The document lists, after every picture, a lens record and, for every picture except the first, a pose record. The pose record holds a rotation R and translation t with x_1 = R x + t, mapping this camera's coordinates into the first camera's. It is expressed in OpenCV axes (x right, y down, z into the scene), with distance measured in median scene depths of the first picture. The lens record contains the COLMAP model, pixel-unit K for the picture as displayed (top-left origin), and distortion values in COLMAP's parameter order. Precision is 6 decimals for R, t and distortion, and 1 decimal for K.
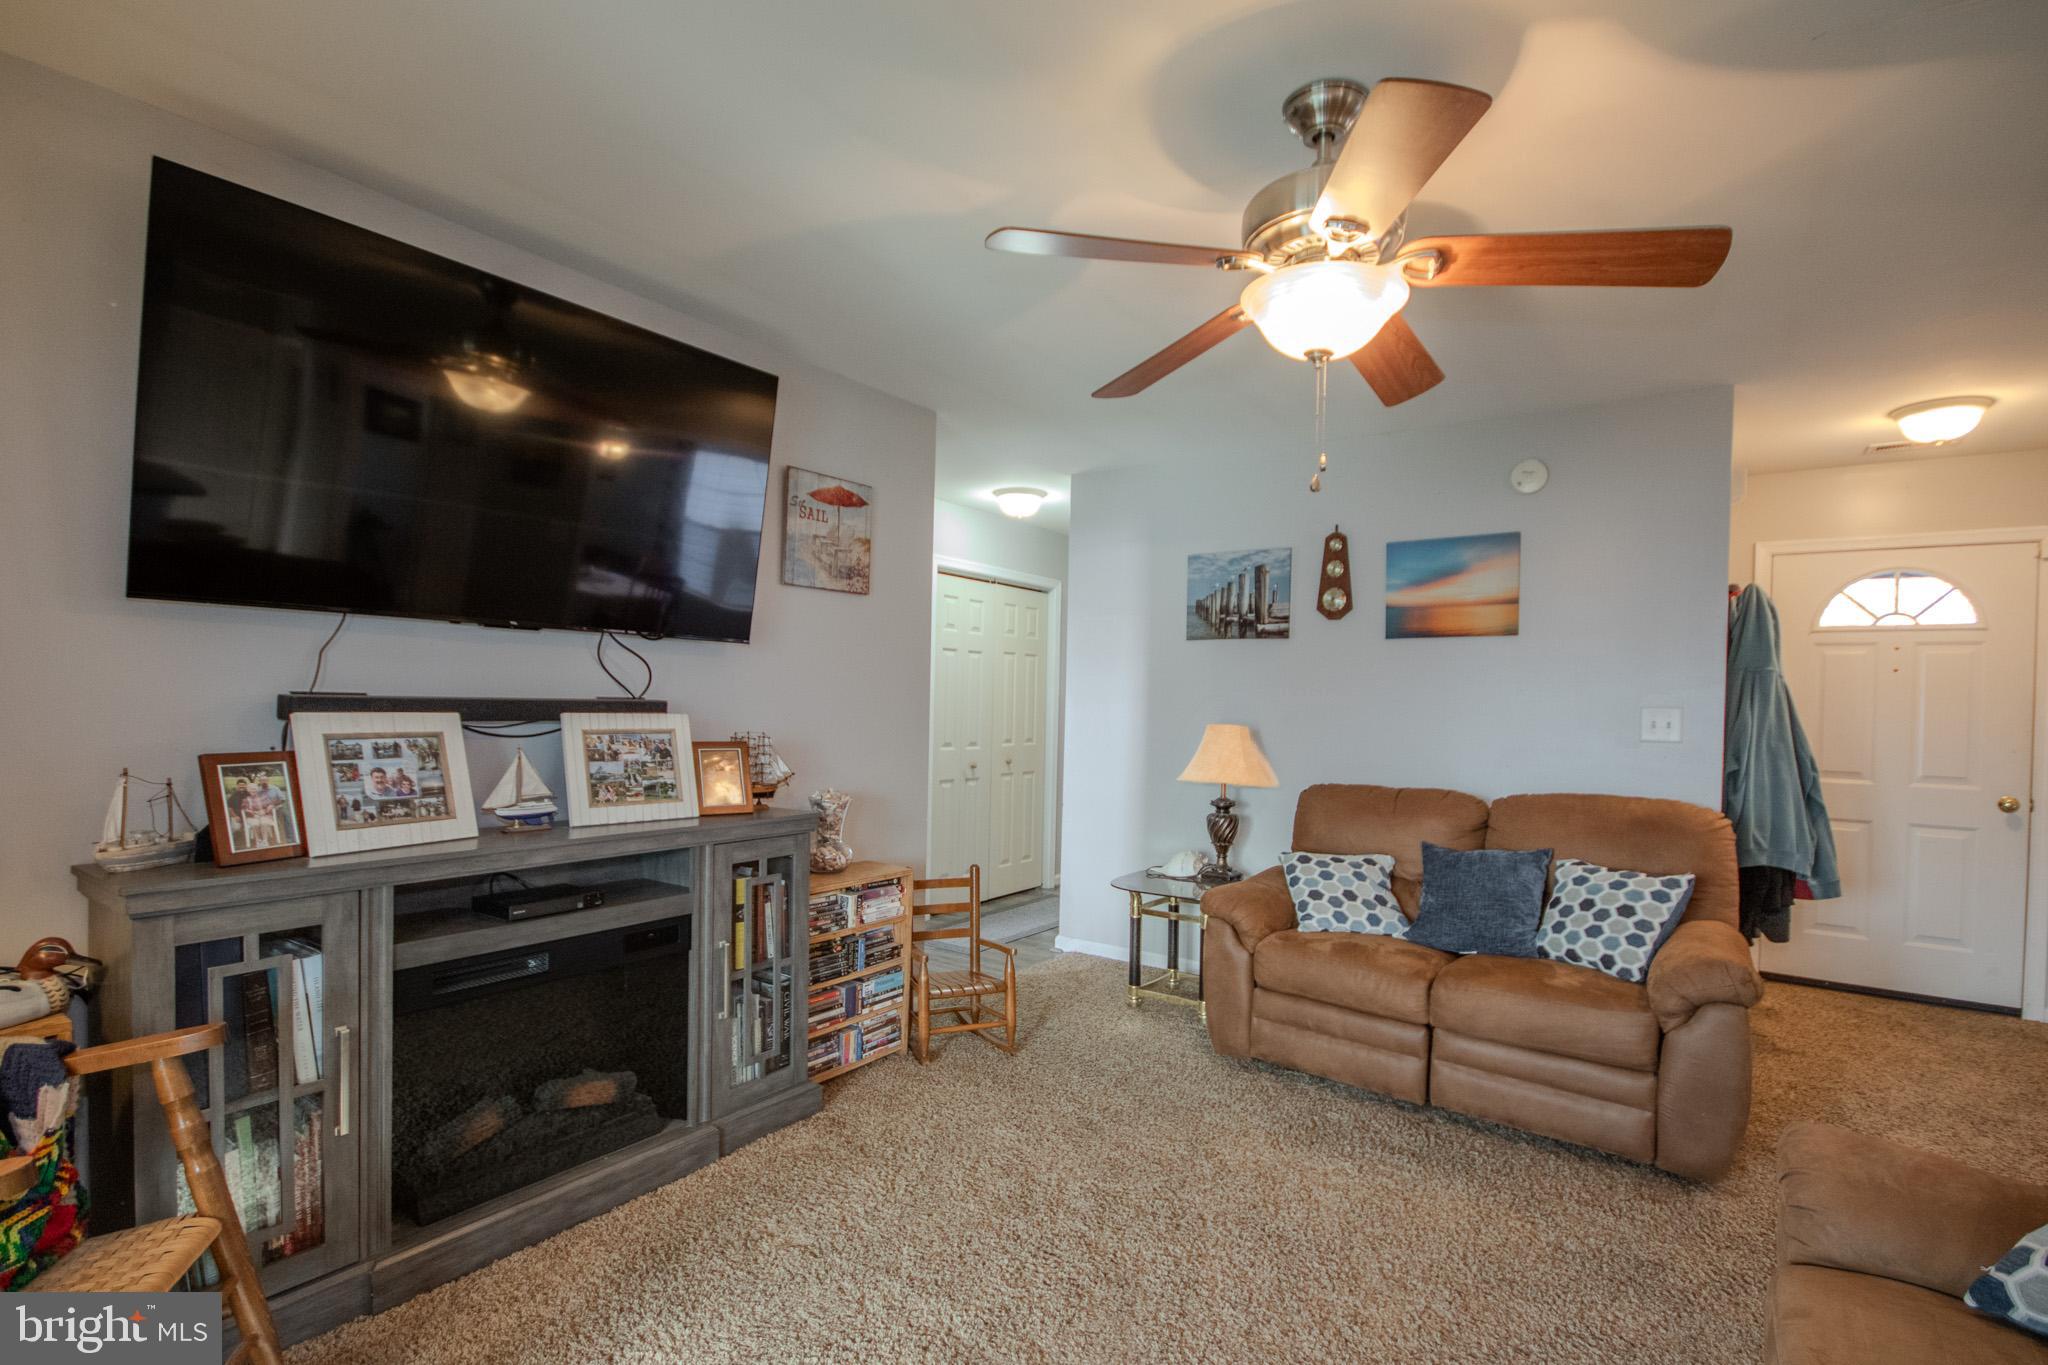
lens RADIAL K [[948.4, 0, 1036.3], [0, 948.4, 708.4], [0, 0, 1]] dist [-0.003126, -0.000678]
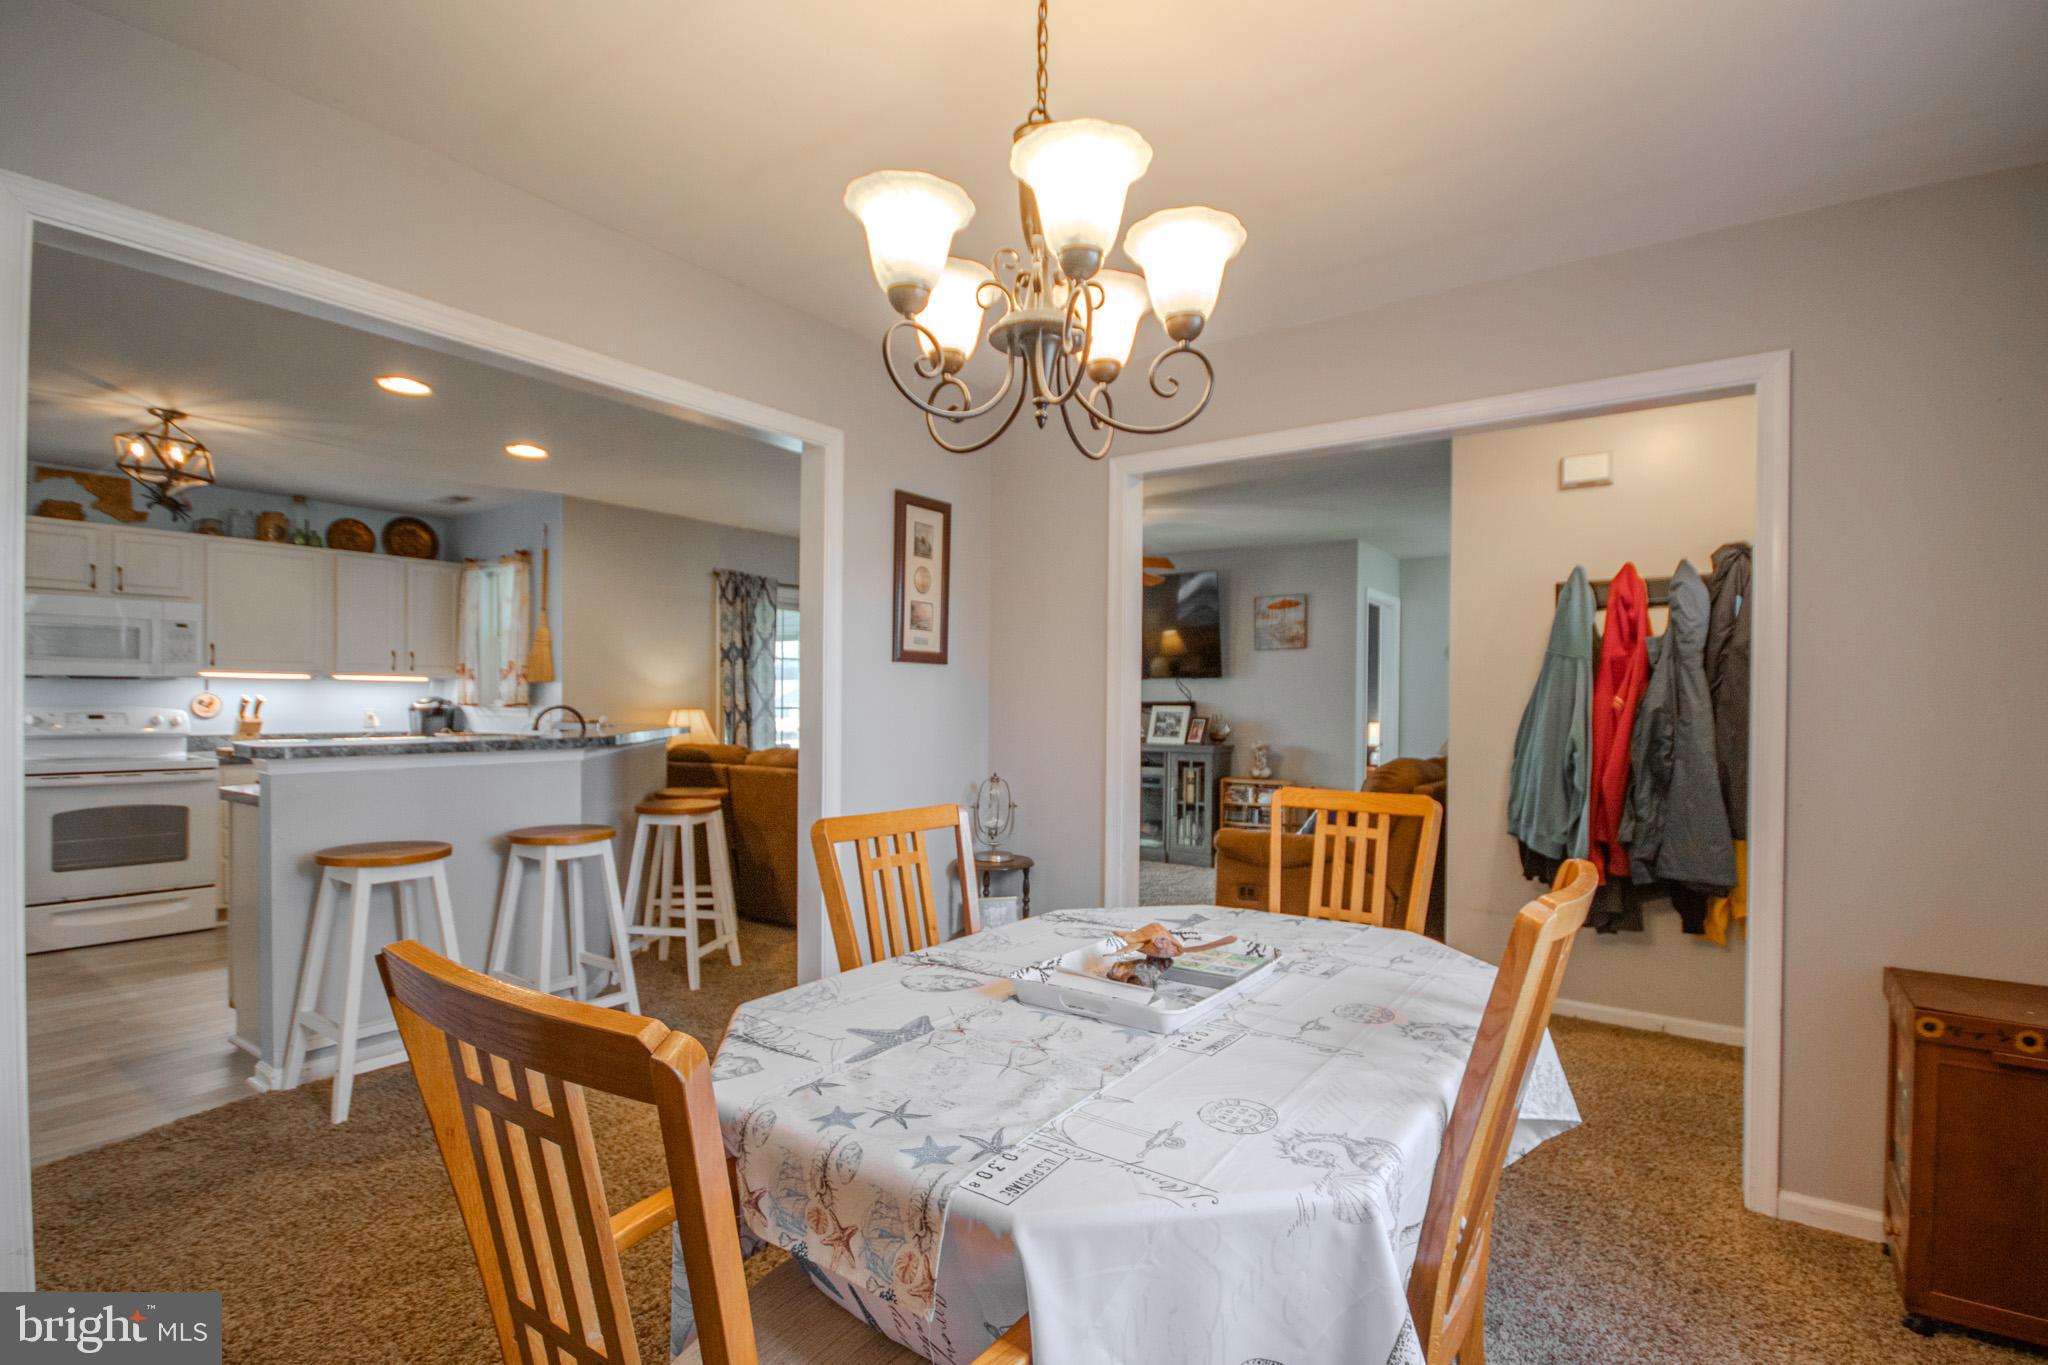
lens RADIAL K [[966.9, 0, 1043.4], [0, 966.9, 707.2], [0, 0, 1]] dist [-0.003018, -0.001734]
pose [[0.000182, -0.019070, -0.999818, 2.461300], [-0.018743, 0.999642, -0.019070, 0.069916], [0.999824, 0.018743, -0.000176, 0.602365]]
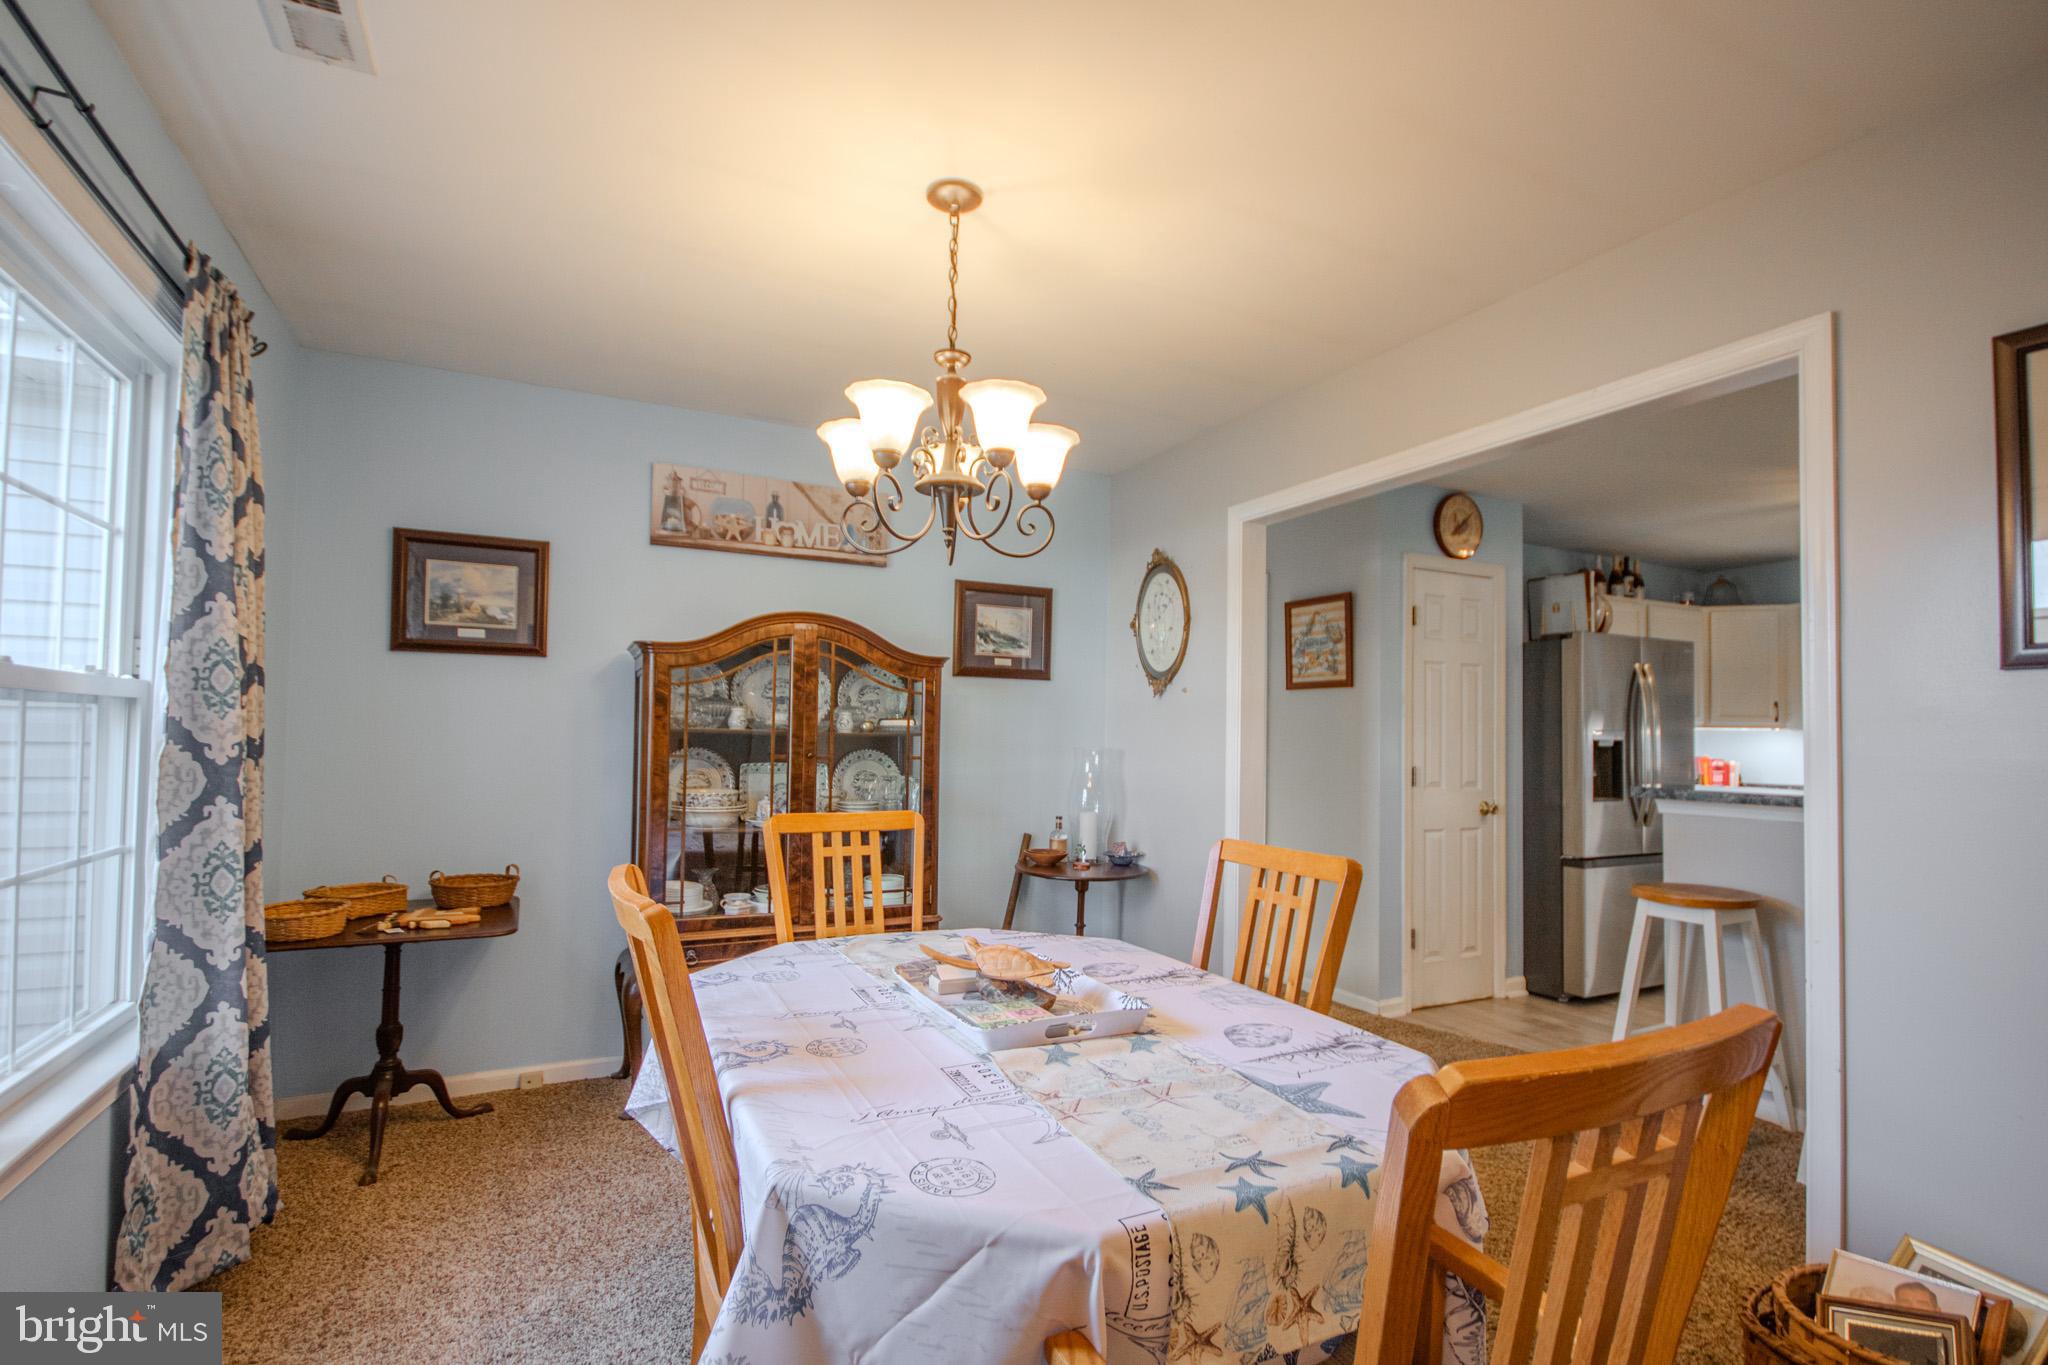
lens RADIAL K [[966.9, 0, 1043.4], [0, 966.9, 707.2], [0, 0, 1]] dist [-0.003018, -0.001734]
pose [[-0.884945, -0.024973, 0.465025, 1.463579], [-0.032863, 0.999421, -0.008866, 0.039391], [-0.464534, -0.023128, -0.885253, 1.281223]]
